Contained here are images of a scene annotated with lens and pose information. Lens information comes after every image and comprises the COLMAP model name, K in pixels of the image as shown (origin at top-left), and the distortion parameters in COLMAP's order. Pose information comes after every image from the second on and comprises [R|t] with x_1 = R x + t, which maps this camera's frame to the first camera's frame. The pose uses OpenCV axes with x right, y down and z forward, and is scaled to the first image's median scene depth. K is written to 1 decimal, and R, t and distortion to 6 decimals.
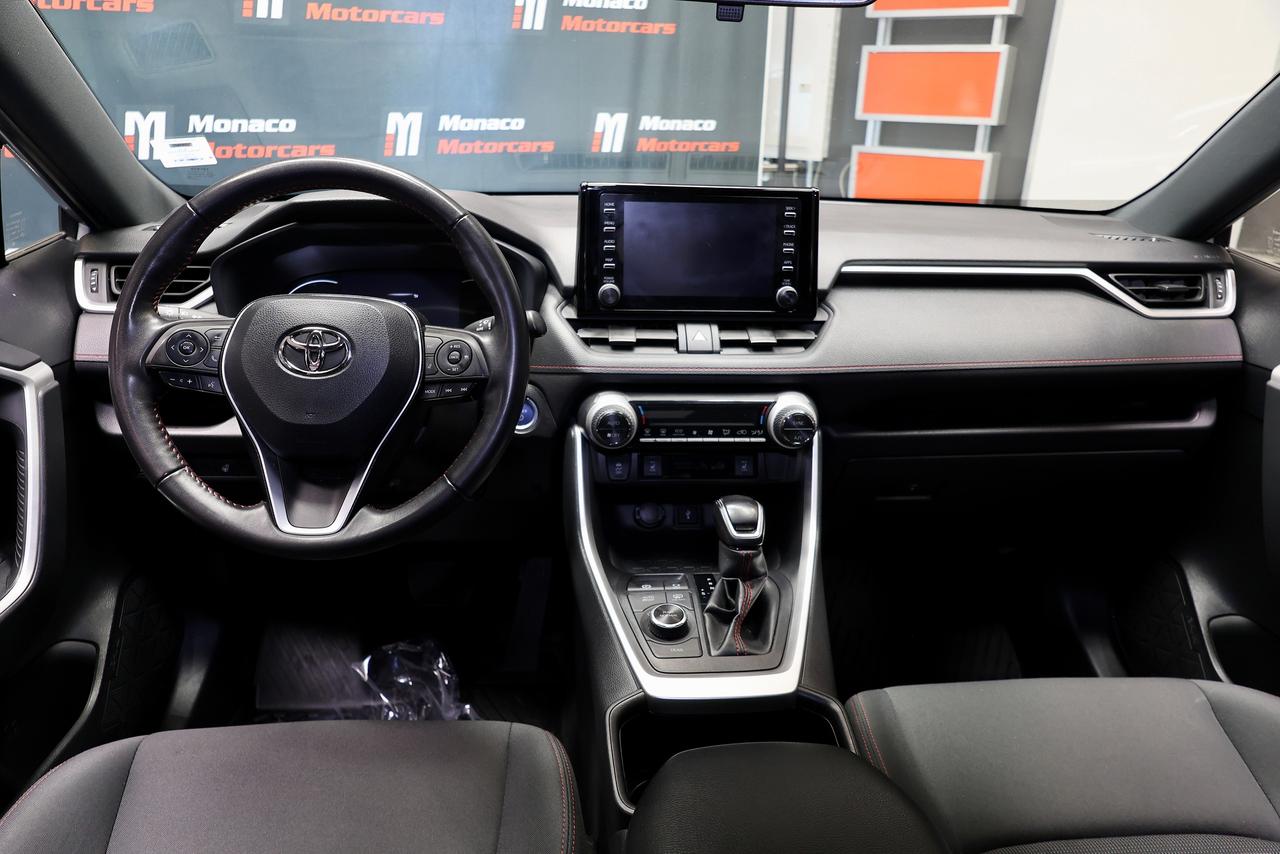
lens RADIAL K [[882.2, 0, 636.7], [0, 882.2, 421.8], [0, 0, 1]] dist [-0.008612, 0.016148]
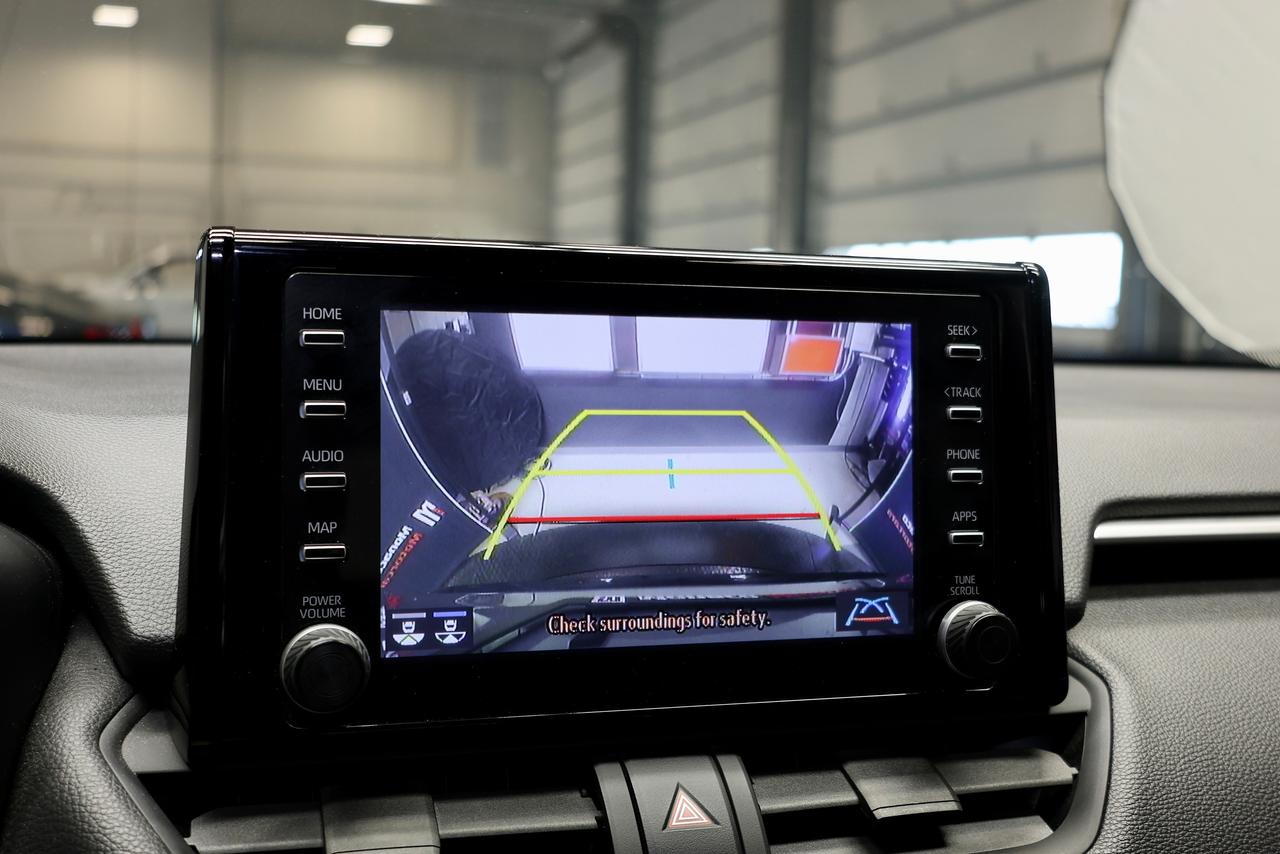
lens RADIAL K [[1457.9, 0, 641.2], [0, 1457.9, 400.9], [0, 0, 1]] dist [0.008803, 0.000000]
pose [[0.973096, -0.012602, 0.230057, -0.037605], [0.070136, 0.967319, -0.243671, -0.110195], [-0.219467, 0.253251, 0.942177, 0.575606]]
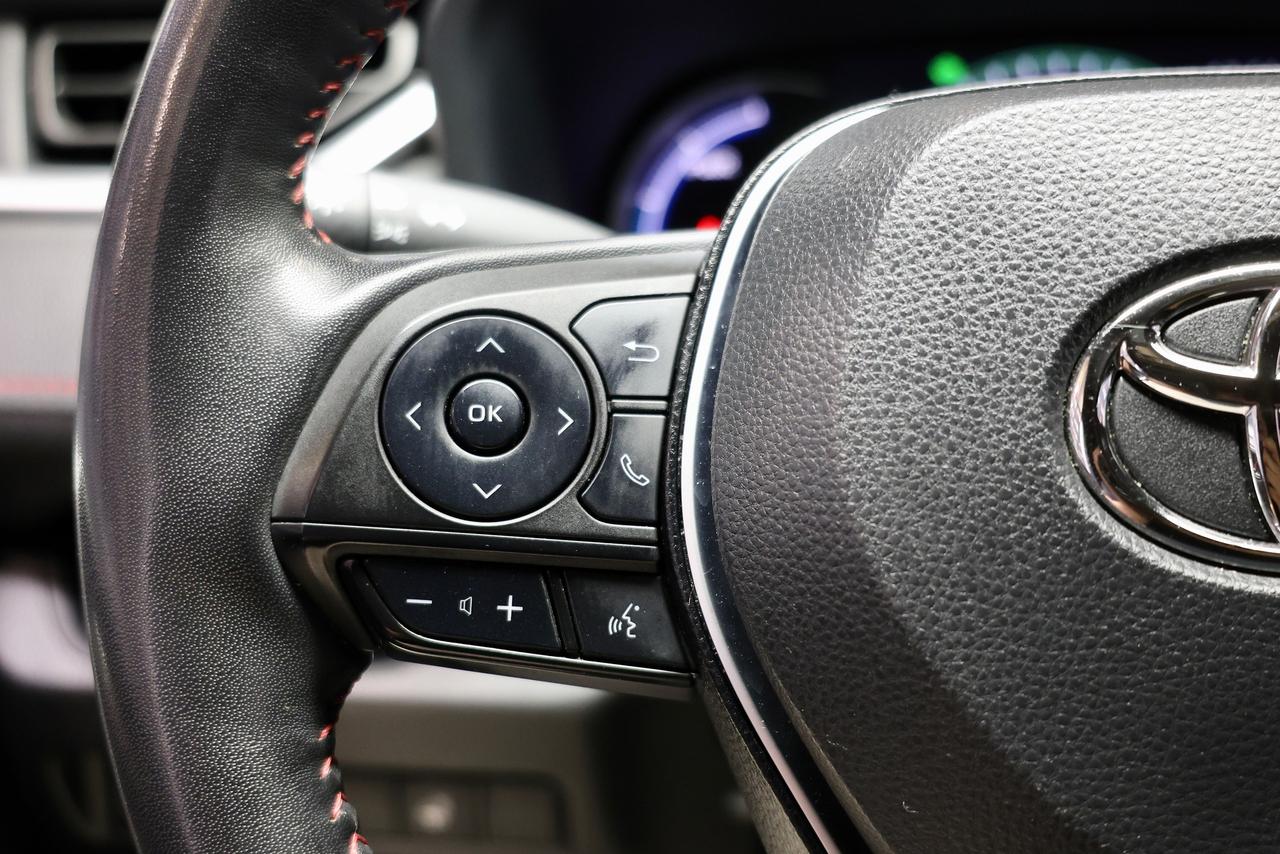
lens RADIAL K [[1857.9, 0, 642.3], [0, 1857.9, 426.8], [0, 0, 1]] dist [0.072100, 0.000000]
pose [[0.983604, -0.035835, -0.176744, -0.325150], [0.033661, 0.999316, -0.015287, -0.058660], [0.177171, 0.009087, 0.984138, 0.503451]]
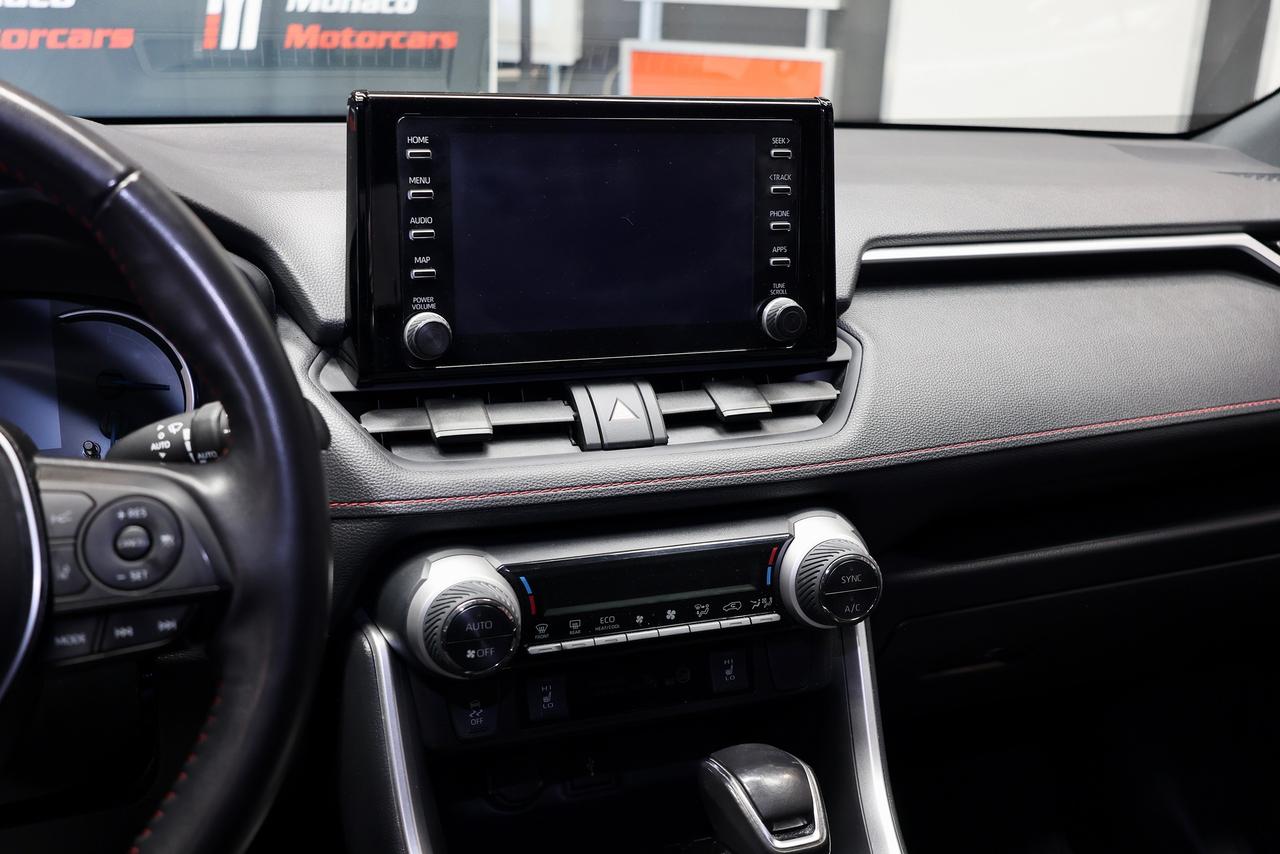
lens RADIAL K [[1358.0, 0, 633.0], [0, 1358.0, 414.9], [0, 0, 1]] dist [0.007353, 0.000000]
pose [[0.959303, -0.073529, 0.272637, -0.123280], [0.084150, 0.996075, -0.027456, -0.074500], [-0.269548, 0.049281, 0.961725, 0.294897]]
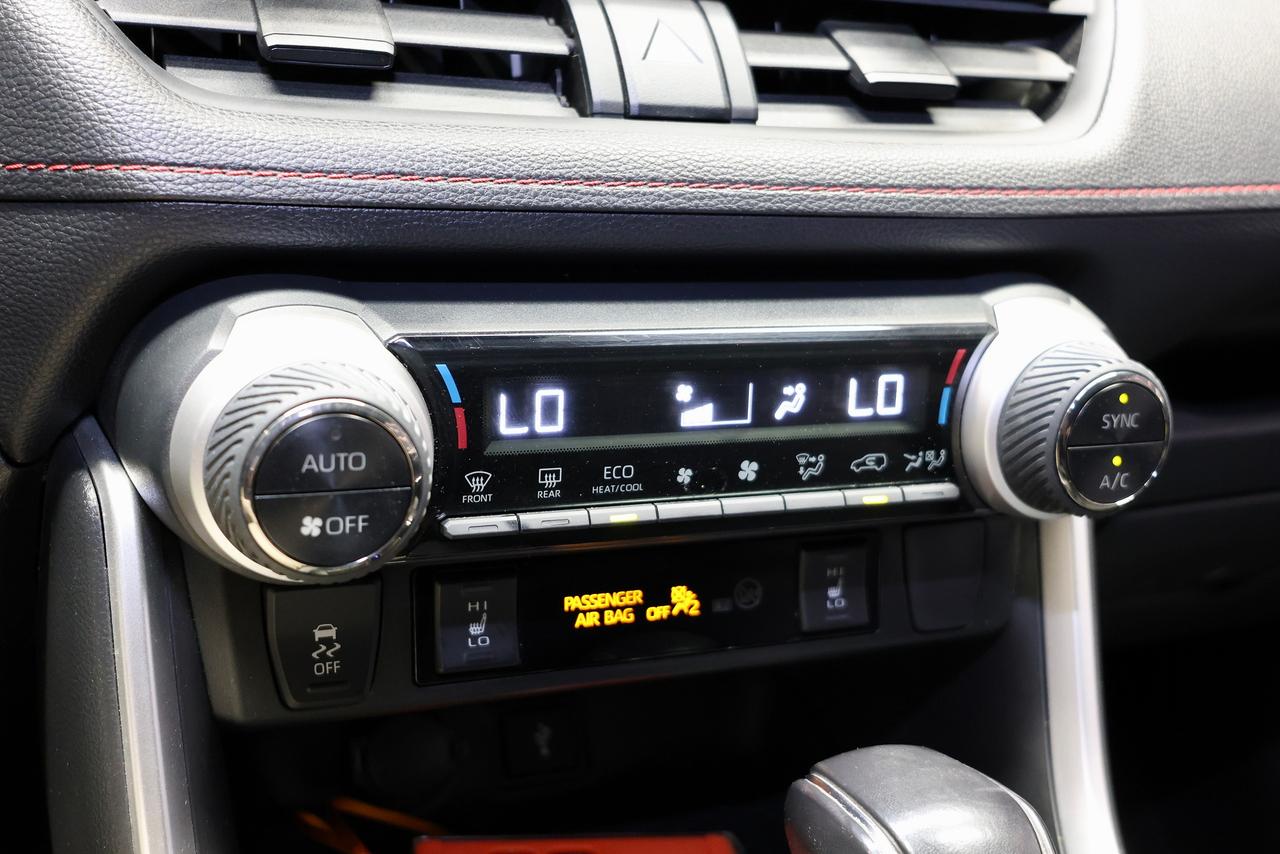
lens RADIAL K [[1457.9, 0, 632.9], [0, 1457.9, 420.4], [0, 0, 1]] dist [0.008803, 0.000000]
pose [[0.946938, -0.037417, 0.319230, -0.061349], [0.016418, 0.997535, 0.068220, -0.026107], [-0.320996, -0.059359, 0.945219, 0.643800]]
